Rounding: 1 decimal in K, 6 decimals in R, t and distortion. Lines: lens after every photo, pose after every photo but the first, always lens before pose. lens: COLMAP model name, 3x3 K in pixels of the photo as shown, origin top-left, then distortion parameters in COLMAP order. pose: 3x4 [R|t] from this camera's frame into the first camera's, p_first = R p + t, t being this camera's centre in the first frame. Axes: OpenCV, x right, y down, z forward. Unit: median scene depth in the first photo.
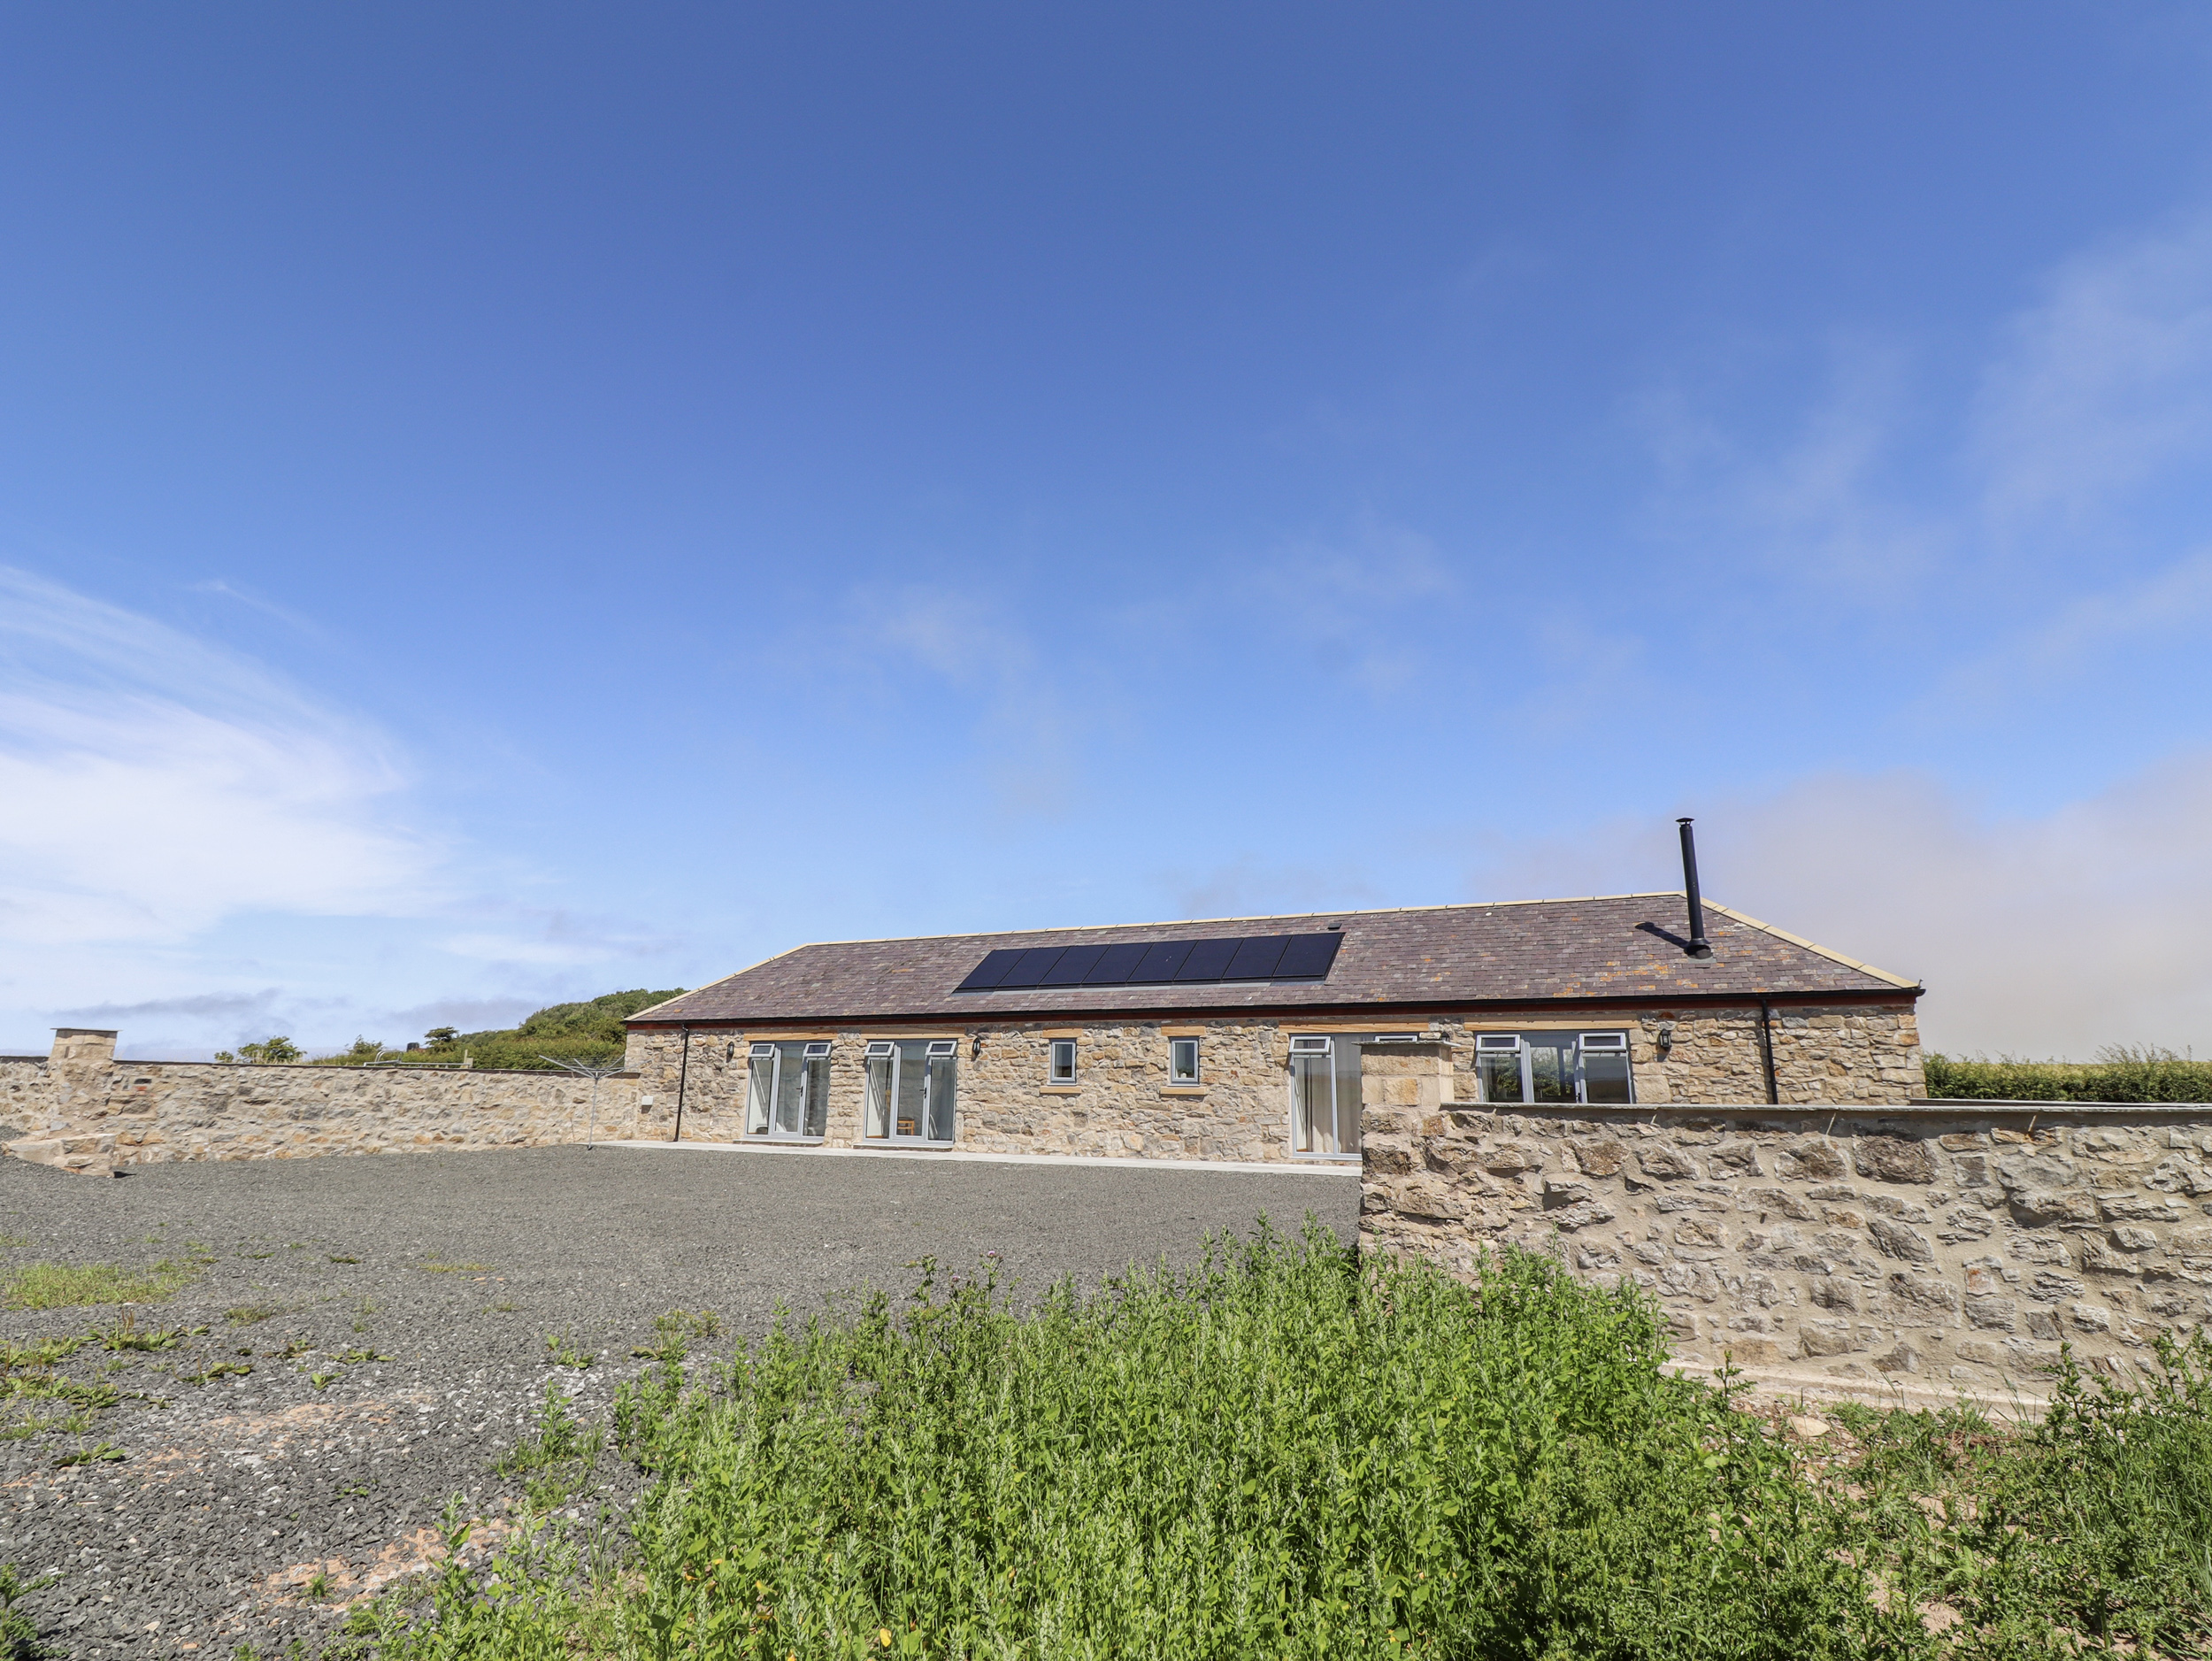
lens RADIAL K [[1161.1, 0, 1112.5], [0, 1161.1, 834.9], [0, 0, 1]] dist [-0.004630, -0.010251]
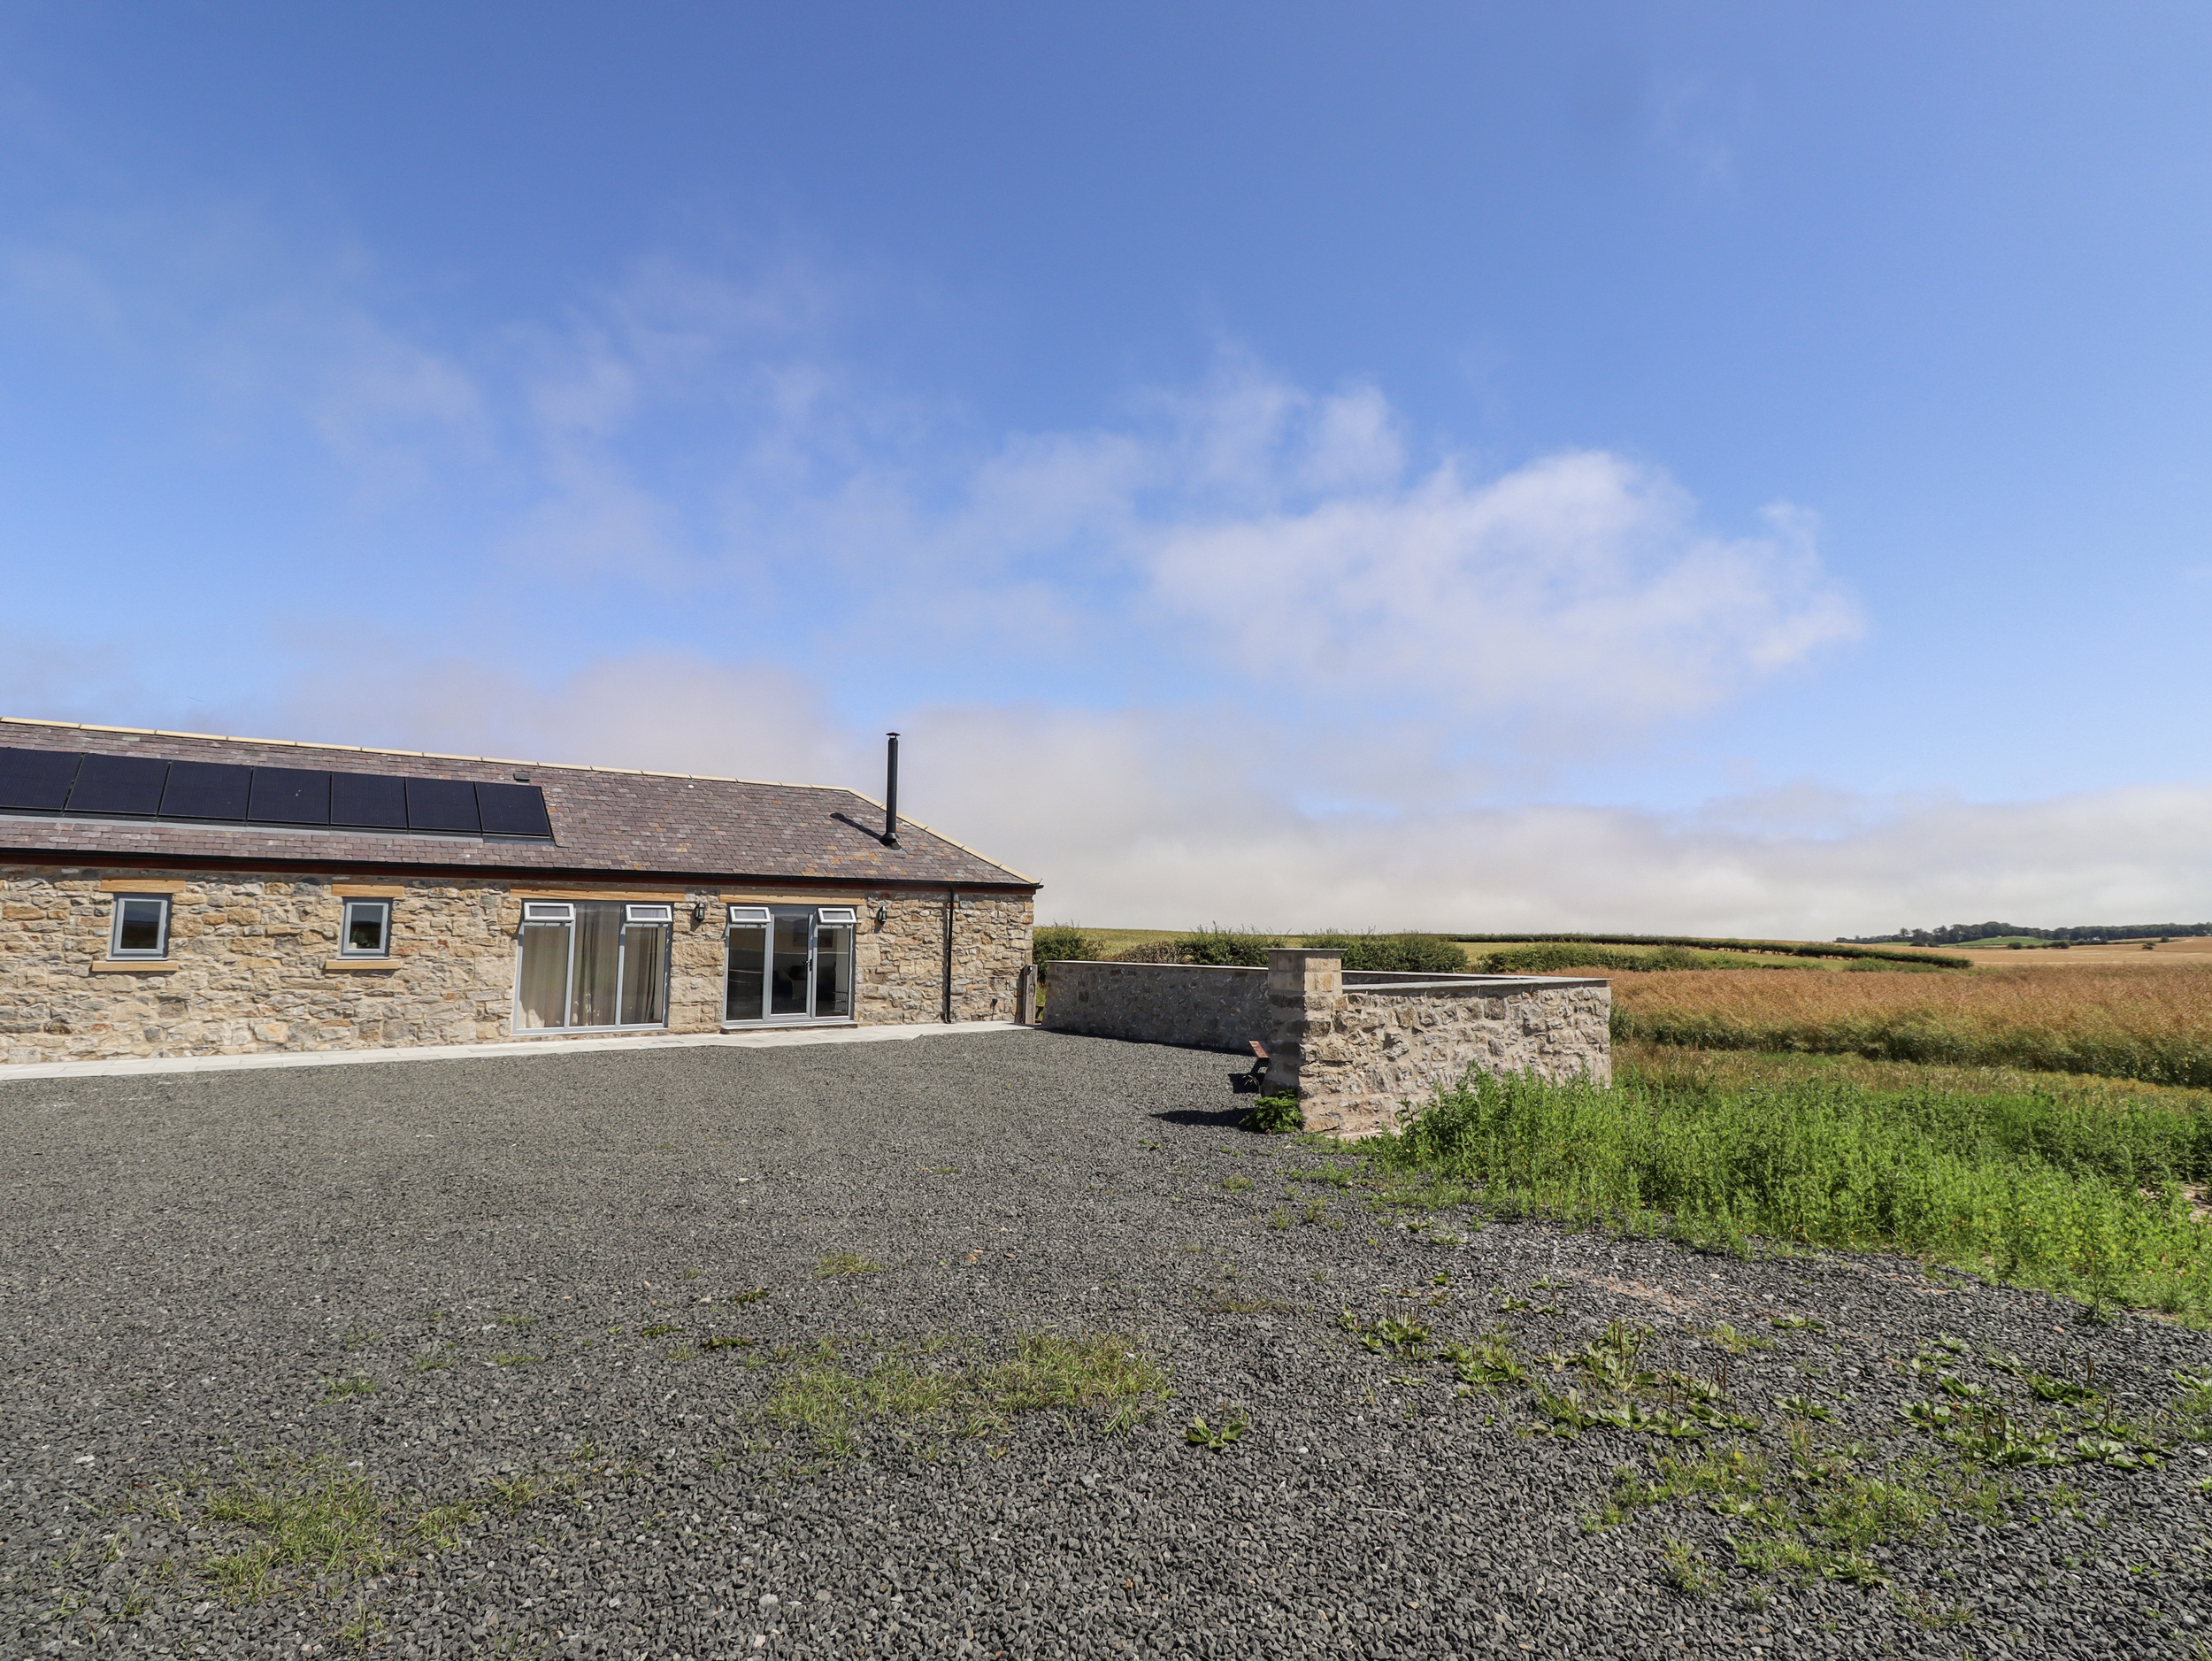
lens RADIAL K [[1161.1, 0, 1122.5], [0, 1161.1, 824.4], [0, 0, 1]] dist [-0.004630, -0.010251]
pose [[0.460041, 0.078164, 0.884451, -0.471780], [-0.188110, 0.982086, 0.011051, 0.021246], [-0.867743, -0.171458, 0.466503, 0.220274]]
